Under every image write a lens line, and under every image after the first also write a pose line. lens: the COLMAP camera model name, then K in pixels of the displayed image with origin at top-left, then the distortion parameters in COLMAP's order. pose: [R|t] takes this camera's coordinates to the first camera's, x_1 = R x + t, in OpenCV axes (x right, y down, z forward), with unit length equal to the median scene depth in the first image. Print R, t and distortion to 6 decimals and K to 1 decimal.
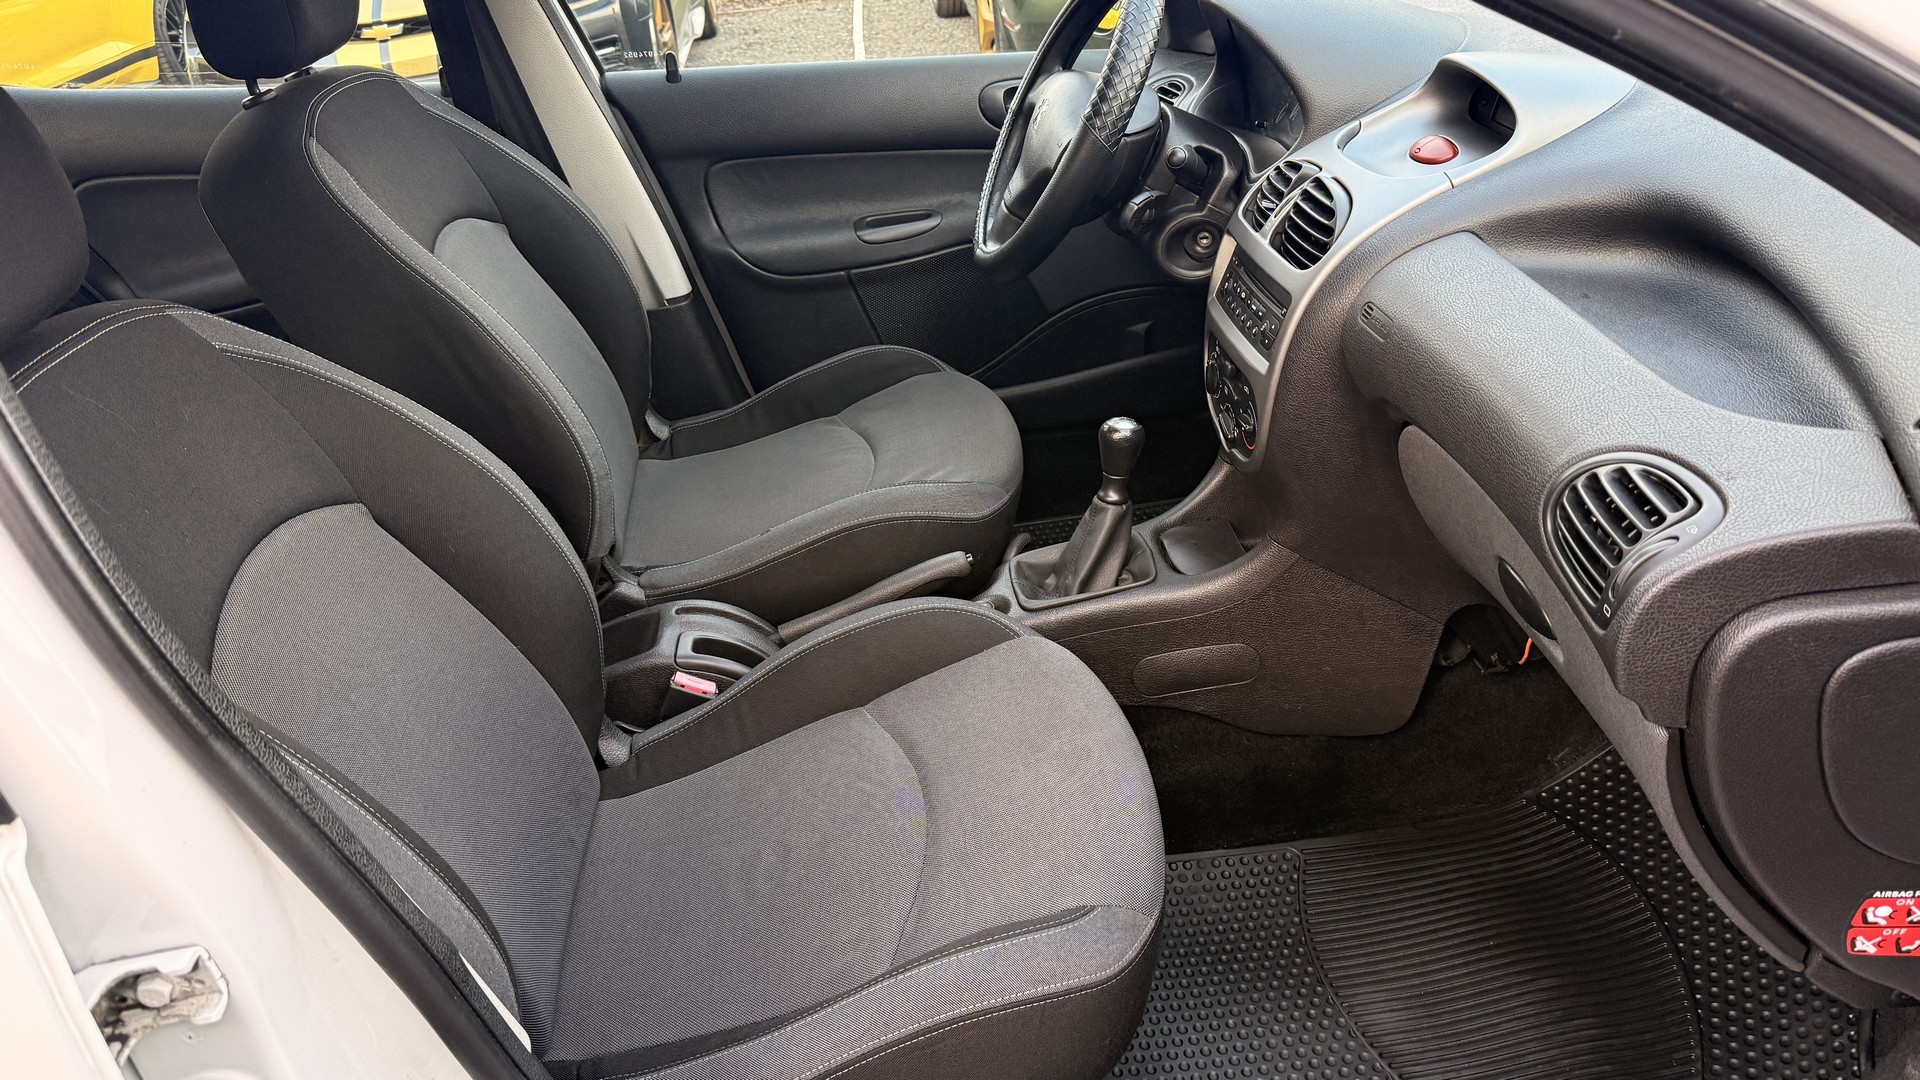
lens RADIAL K [[1325.2, 0, 932.2], [0, 1325.2, 547.9], [0, 0, 1]] dist [0.060786, -0.039024]
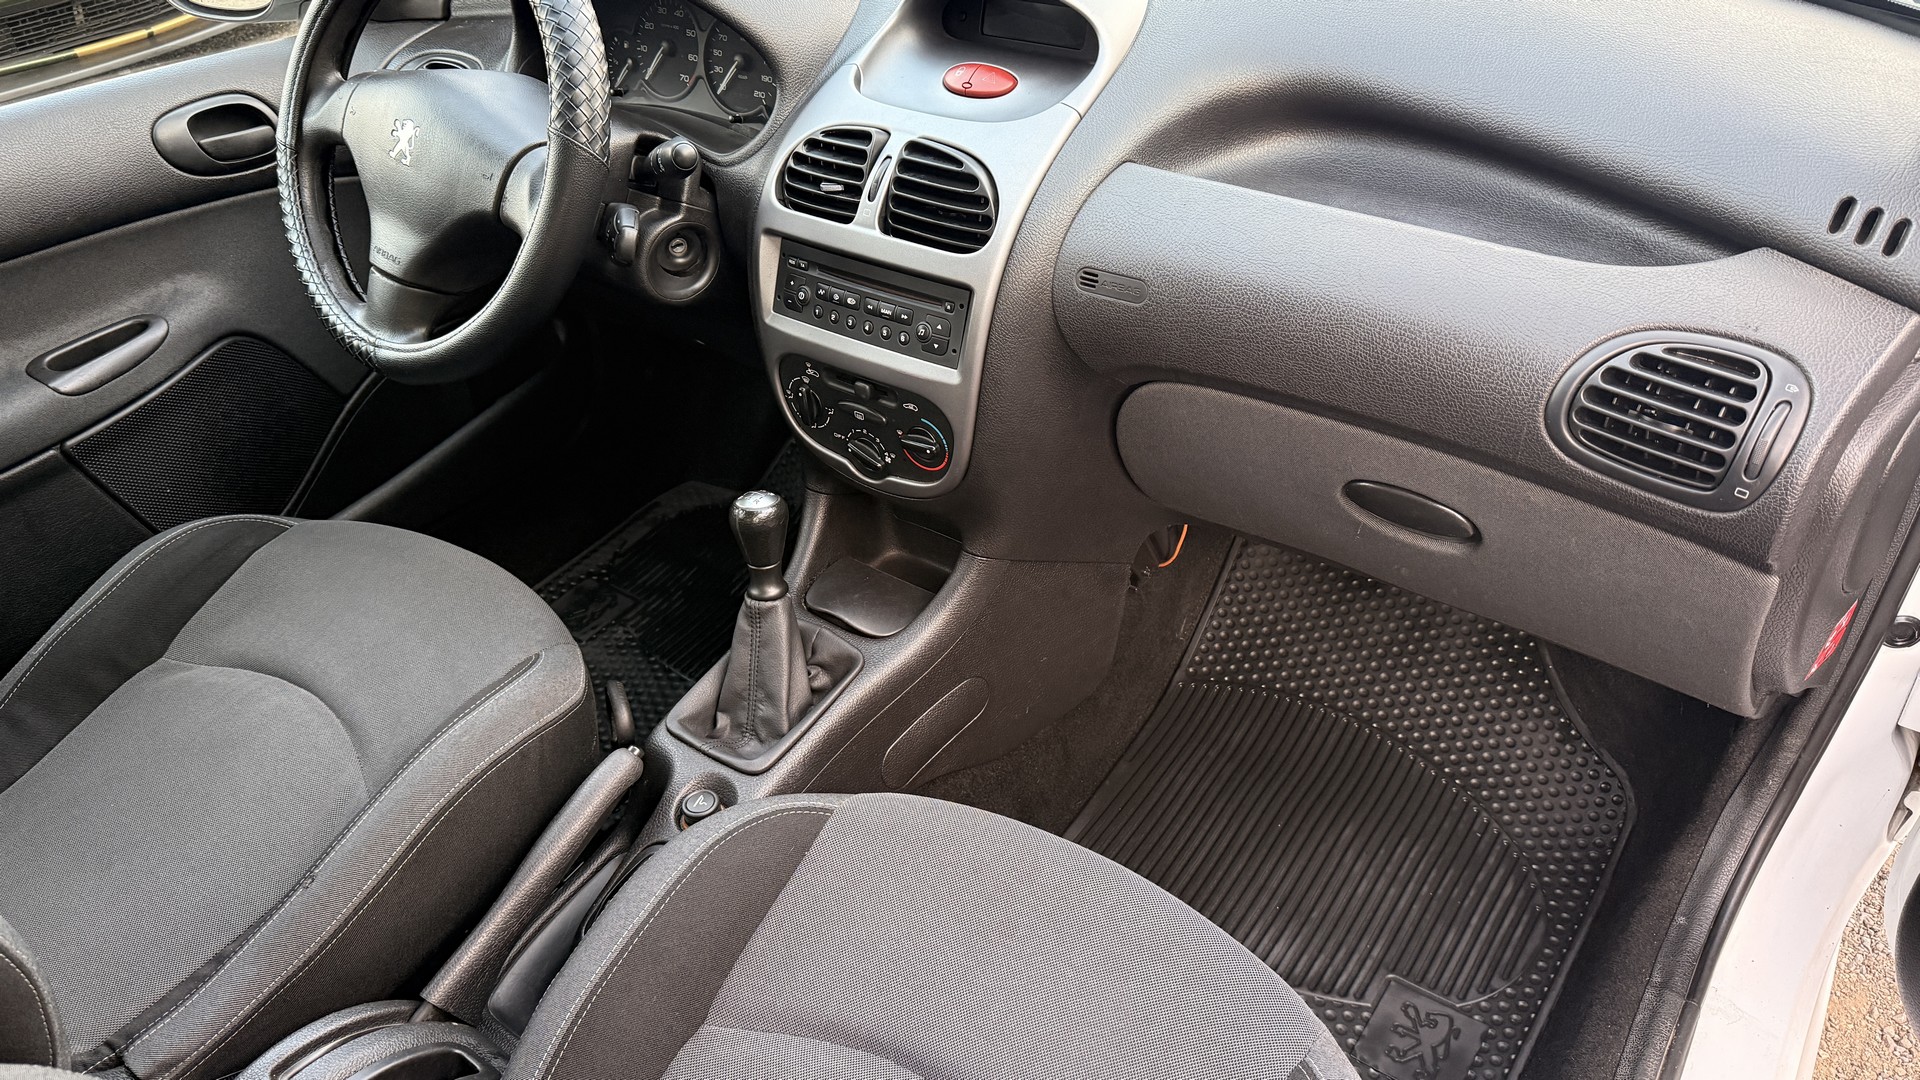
lens RADIAL K [[1325.2, 0, 932.2], [0, 1325.2, 547.9], [0, 0, 1]] dist [0.060786, -0.039024]
pose [[0.672385, -0.414798, 0.613059, -0.268815], [0.381896, 0.903888, 0.192722, -0.175454], [-0.634077, 0.104541, 0.766171, 0.333206]]
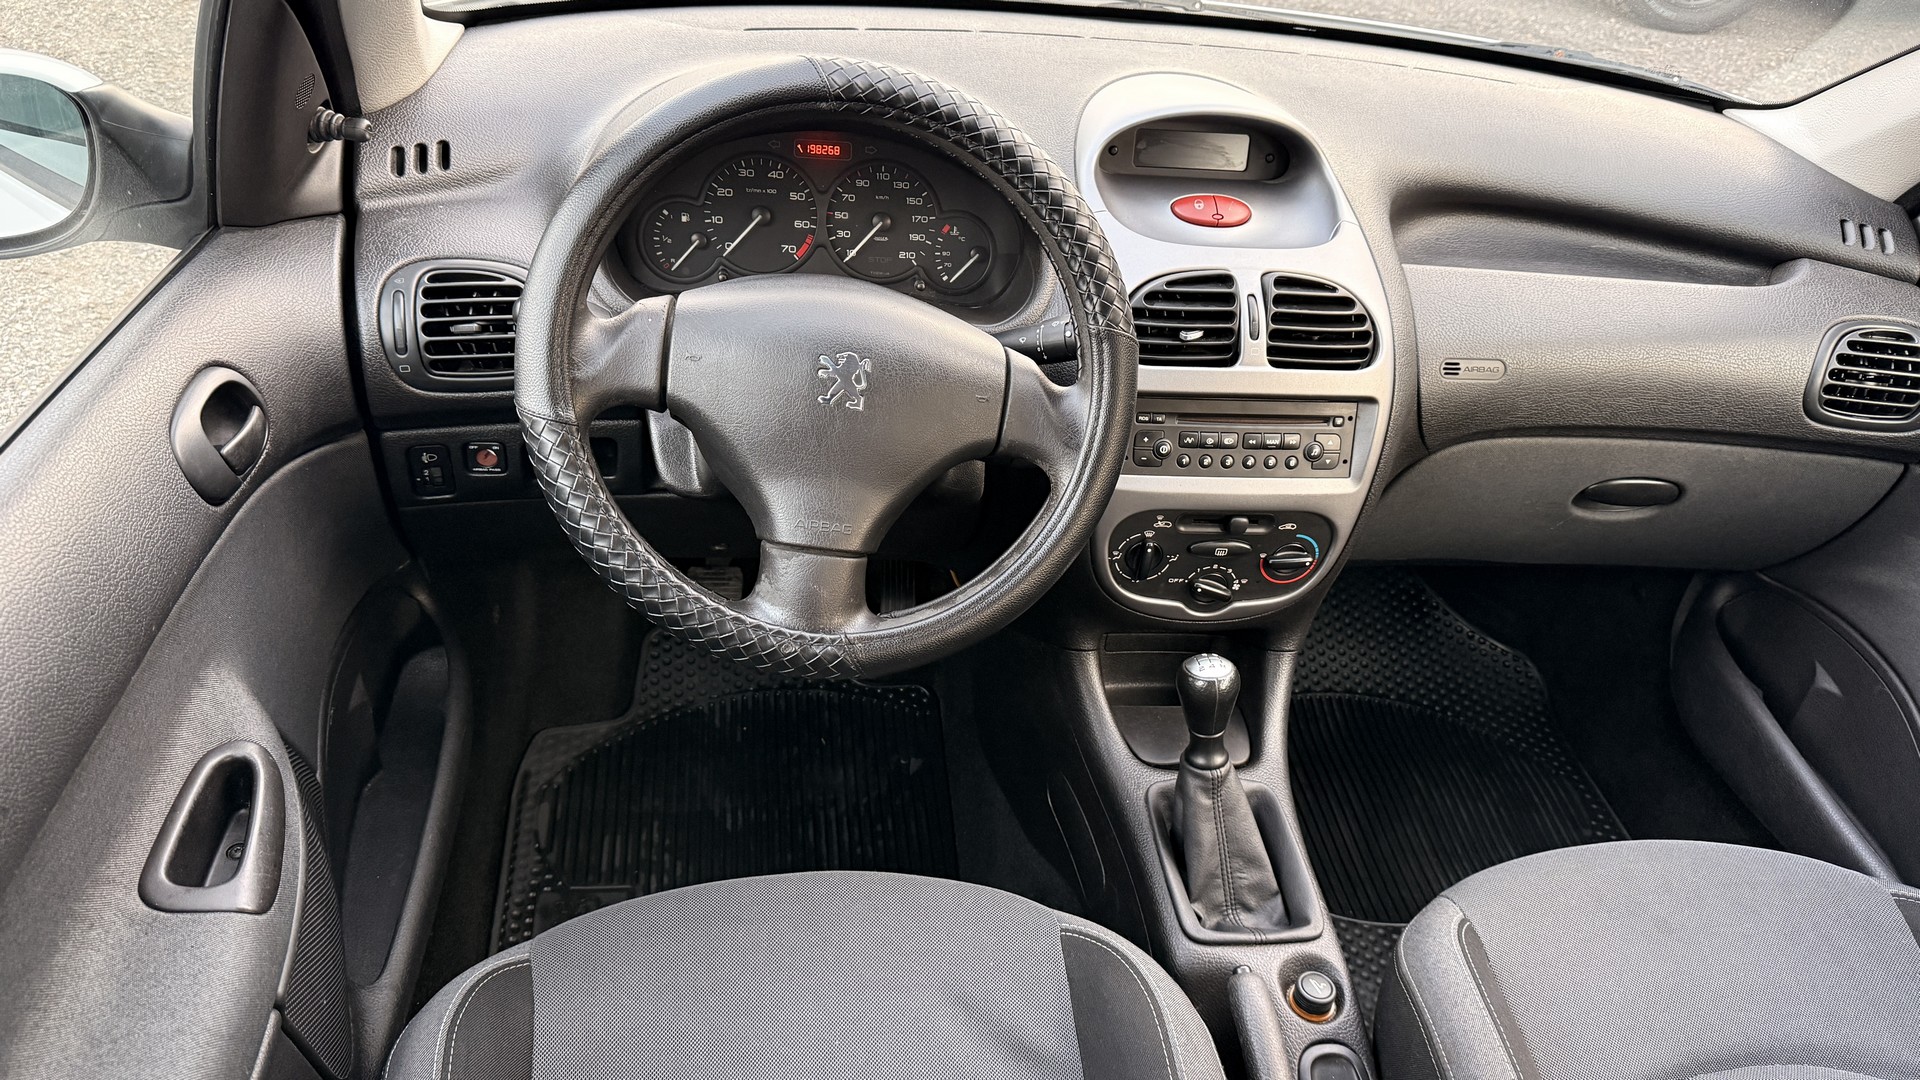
lens RADIAL K [[1303.8, 0, 960.0], [0, 1303.8, 540.0], [0, 0, 1]] dist [0.211940, -0.270456]
pose [[-0.042851, -0.486166, 0.872815, -0.446053], [0.421051, 0.783458, 0.457066, -0.529430], [-0.906024, 0.387086, 0.171129, 0.949061]]
